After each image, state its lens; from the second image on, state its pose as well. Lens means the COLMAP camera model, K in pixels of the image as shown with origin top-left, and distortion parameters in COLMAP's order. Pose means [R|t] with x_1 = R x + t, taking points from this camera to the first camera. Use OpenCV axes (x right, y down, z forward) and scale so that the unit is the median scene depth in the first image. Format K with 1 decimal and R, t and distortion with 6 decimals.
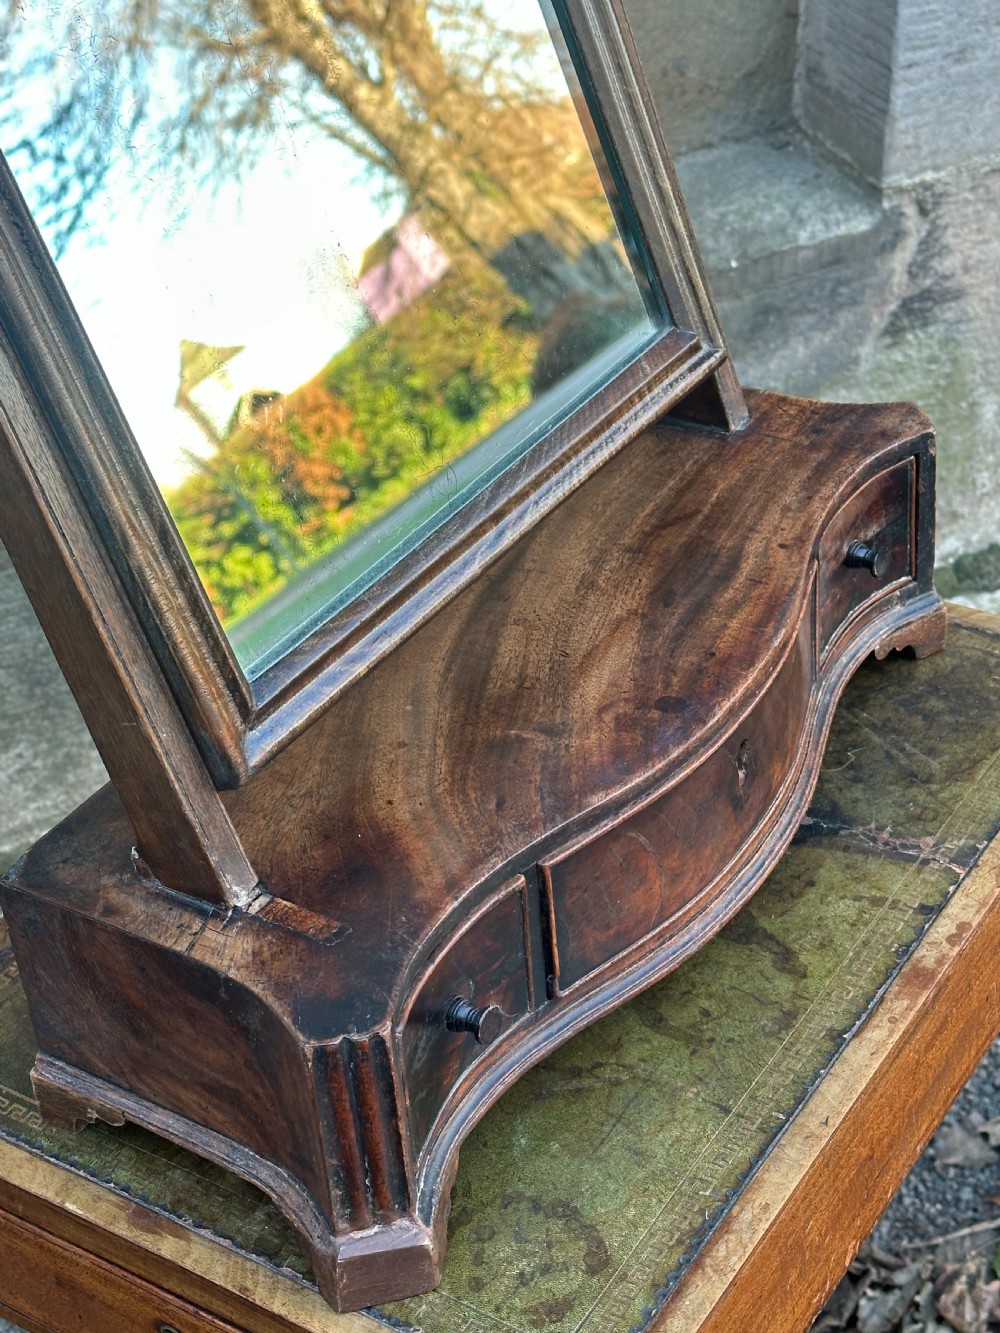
lens RADIAL K [[2320.7, 0, 500.0], [0, 2320.7, 666.5], [0, 0, 1]] dist [0.119331, 0.194900]
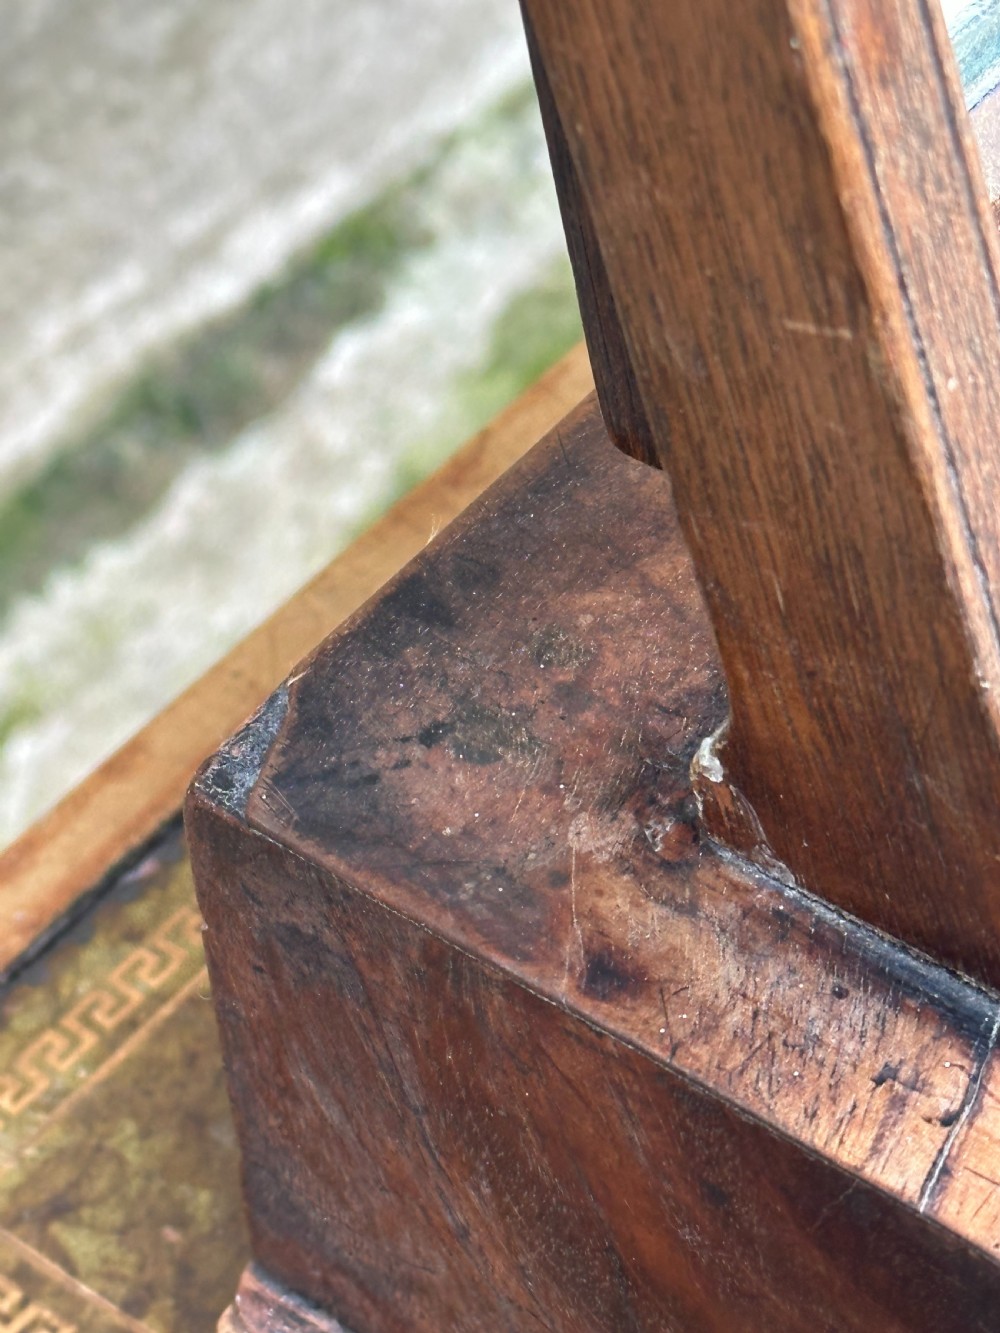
lens RADIAL K [[3889.7, 0, 500.0], [0, 3889.7, 666.5], [0, 0, 1]] dist [0.105749, 0.486250]
pose [[0.994805, 0.094408, -0.038079, -0.150776], [-0.084608, 0.974800, 0.206412, -0.019376], [0.056606, -0.202118, 0.977724, 0.513732]]
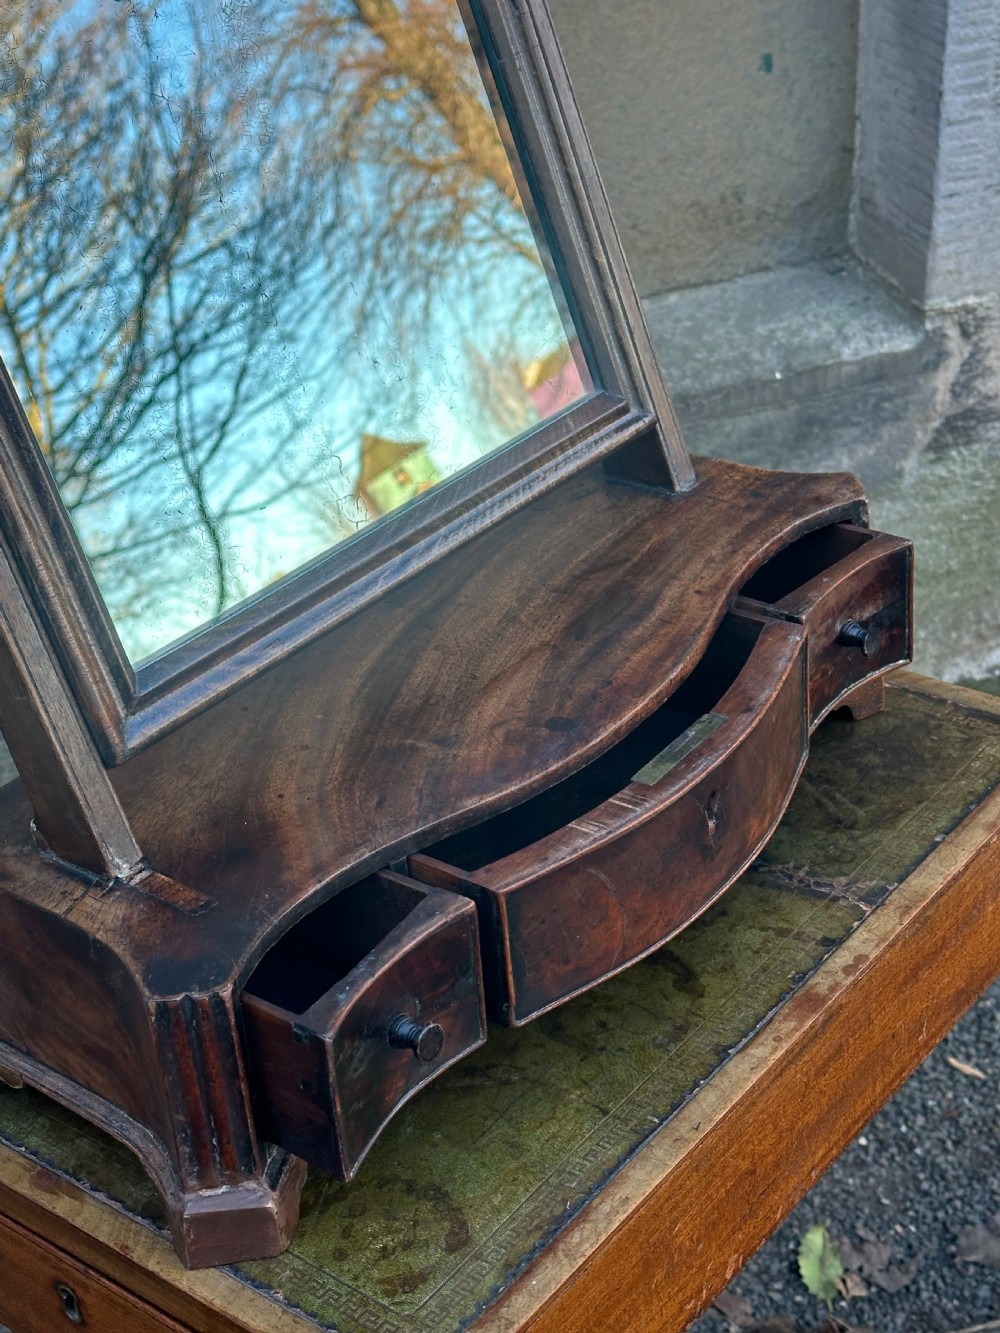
lens RADIAL K [[2220.8, 0, 500.0], [0, 2220.8, 666.5], [0, 0, 1]] dist [0.148326, 0.041147]
pose [[0.994510, 0.048679, -0.092630, 0.137689], [-0.054693, 0.996480, -0.063529, 0.055533], [0.089211, 0.068247, 0.993672, -0.014289]]
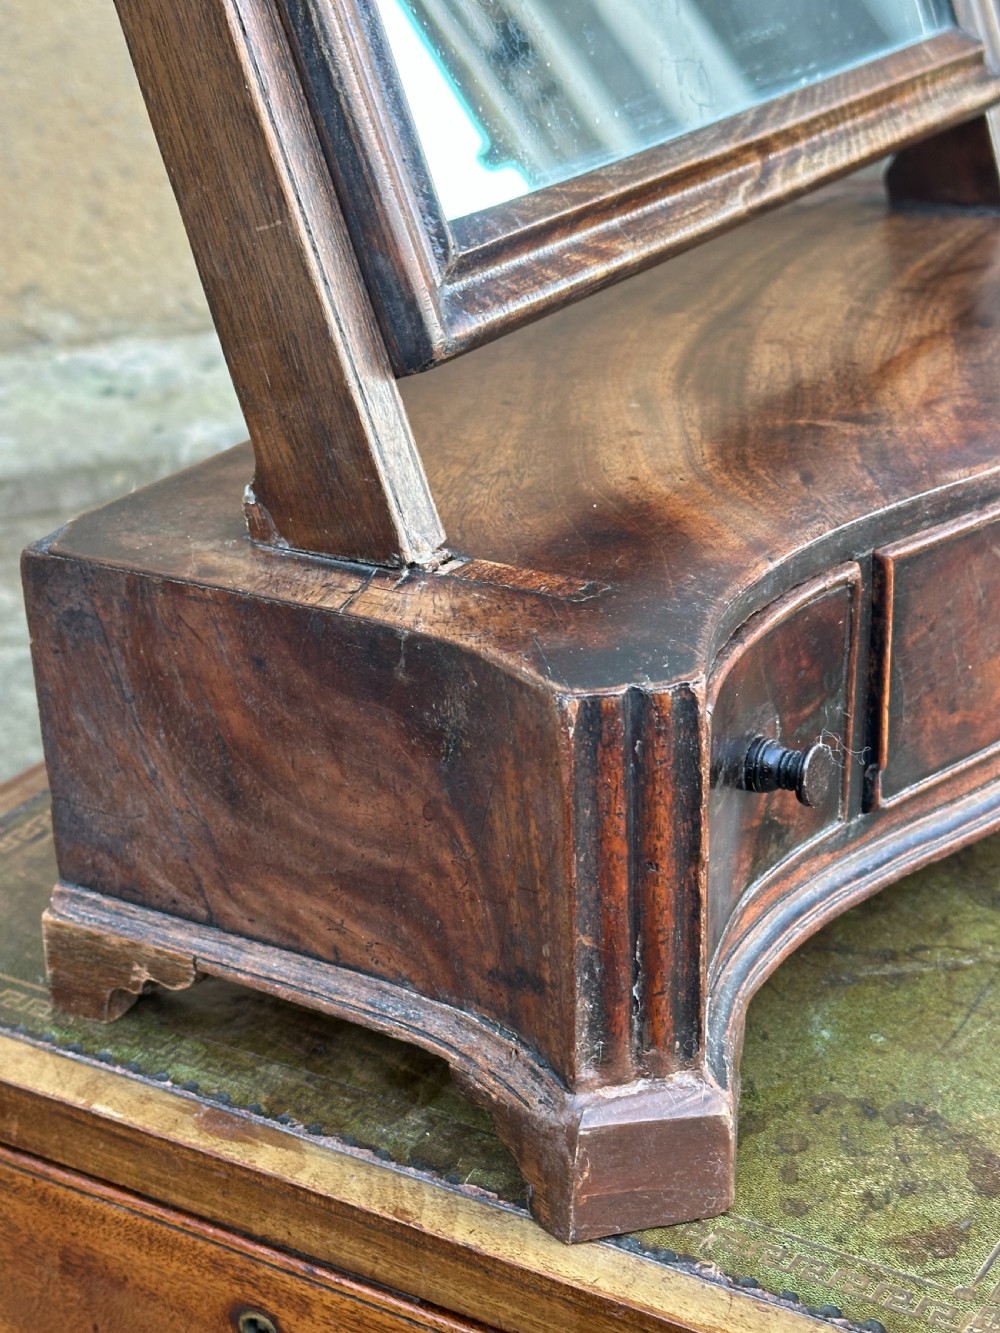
lens RADIAL K [[2320.7, 0, 500.0], [0, 2320.7, 666.5], [0, 0, 1]] dist [0.119331, 0.194900]
pose [[0.998599, 0.032564, 0.041712, -0.104171], [-0.023585, 0.979501, -0.200056, 0.227866], [-0.047372, 0.198792, 0.978896, 0.358065]]
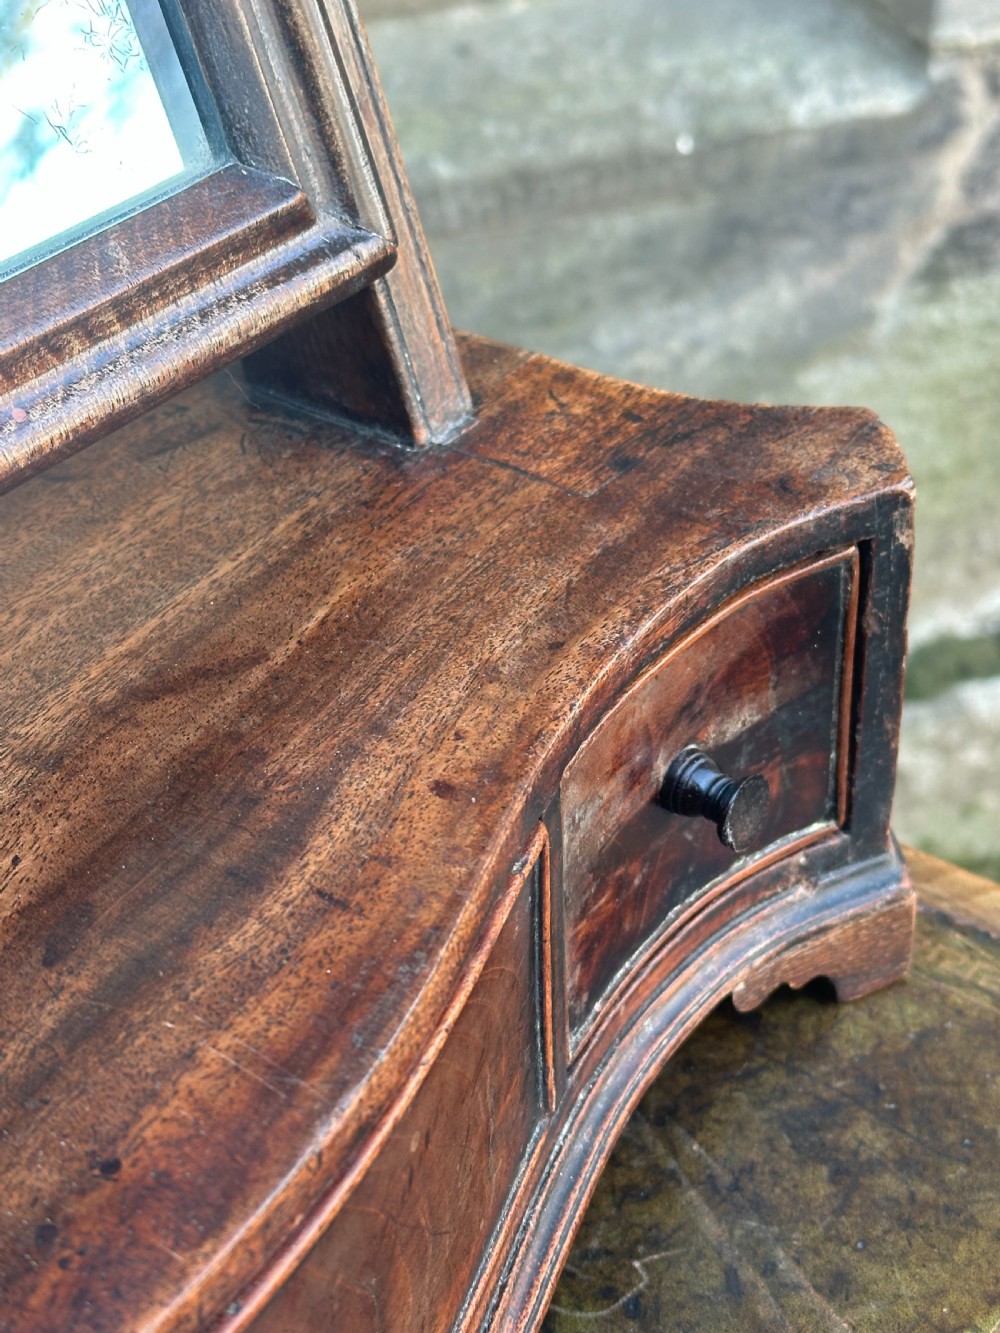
lens RADIAL K [[2320.7, 0, 500.0], [0, 2320.7, 666.5], [0, 0, 1]] dist [0.119331, 0.194900]
pose [[0.996081, 0.084795, -0.025155, 0.149162], [-0.084077, 0.996056, 0.028354, -0.088291], [0.027460, -0.026128, 0.999281, 0.695297]]
